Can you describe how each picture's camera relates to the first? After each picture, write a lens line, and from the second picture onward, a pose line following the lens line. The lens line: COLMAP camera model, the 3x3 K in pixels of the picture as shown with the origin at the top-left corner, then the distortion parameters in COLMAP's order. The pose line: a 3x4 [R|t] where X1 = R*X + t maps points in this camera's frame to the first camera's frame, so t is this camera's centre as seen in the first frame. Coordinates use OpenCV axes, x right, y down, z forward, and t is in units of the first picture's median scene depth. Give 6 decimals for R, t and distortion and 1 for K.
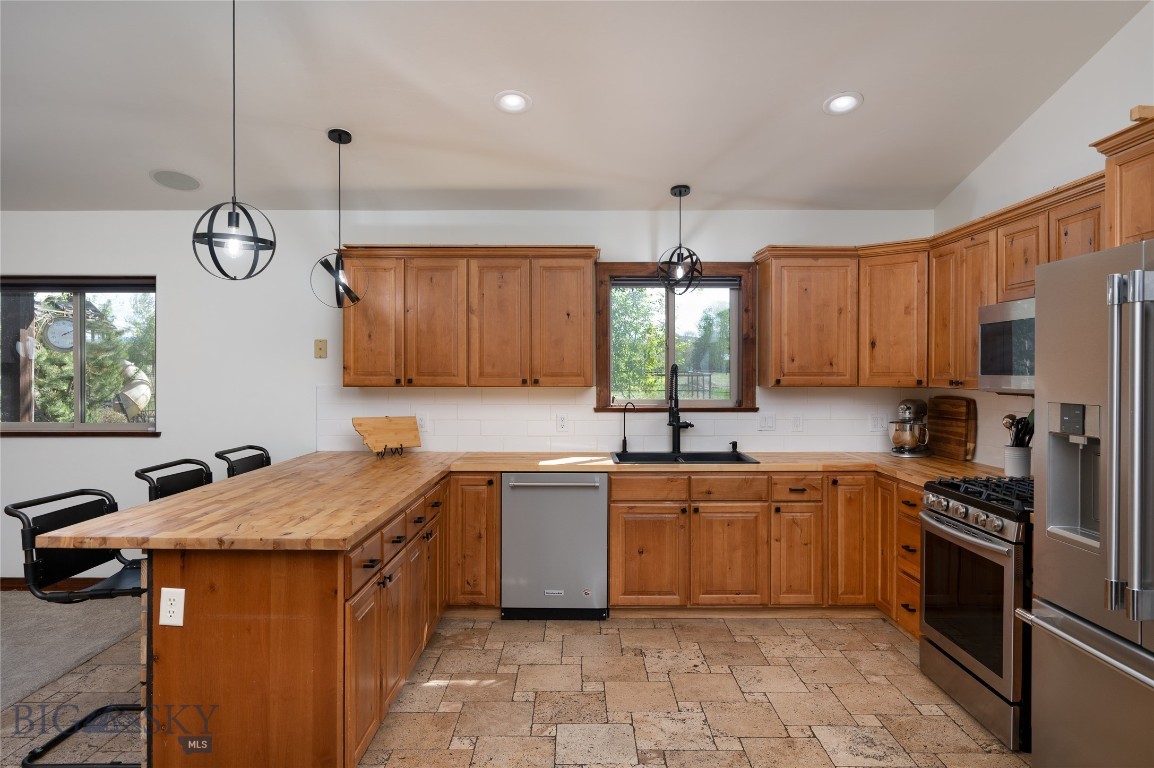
lens RADIAL K [[741.2, 0, 578.2], [0, 741.2, 385.3], [0, 0, 1]] dist [0.000422, 0.004949]
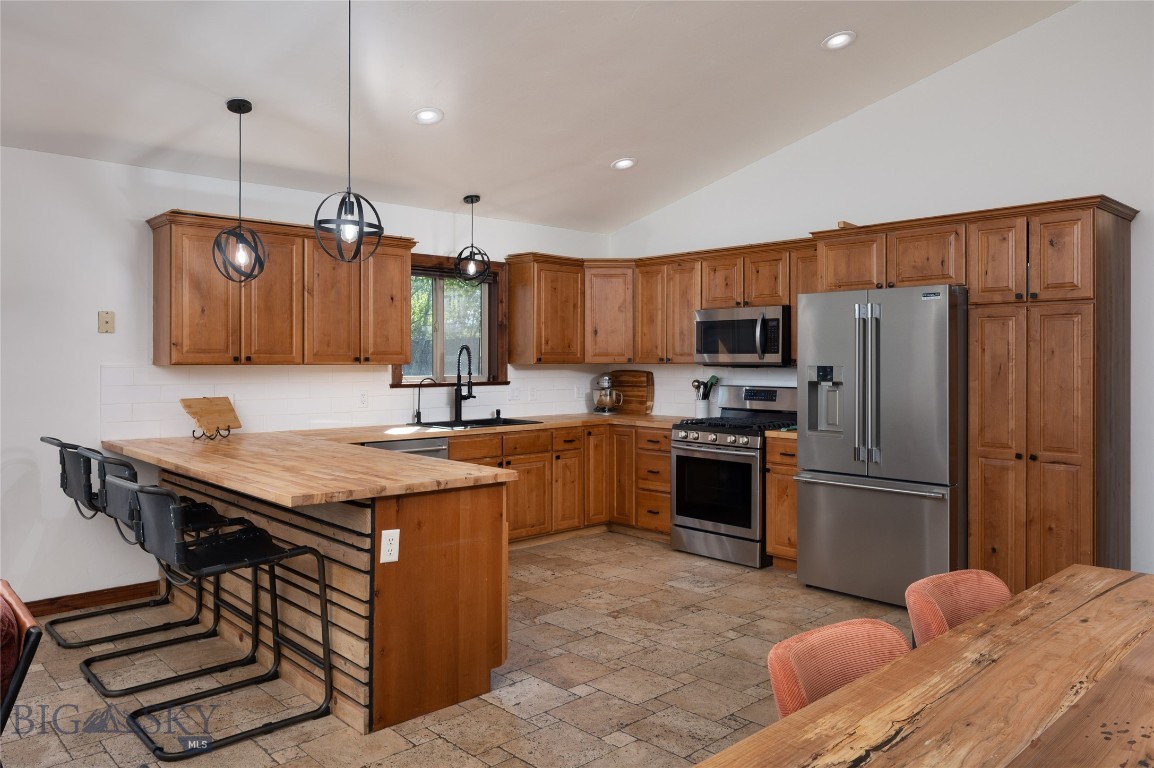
lens RADIAL K [[817.4, 0, 575.4], [0, 817.4, 372.8], [0, 0, 1]] dist [-0.012973, -0.000693]
pose [[0.734645, -0.010047, 0.678377, -0.662171], [0.010731, 0.999937, 0.003188, 0.014448], [-0.678367, 0.004938, 0.734707, -0.076911]]
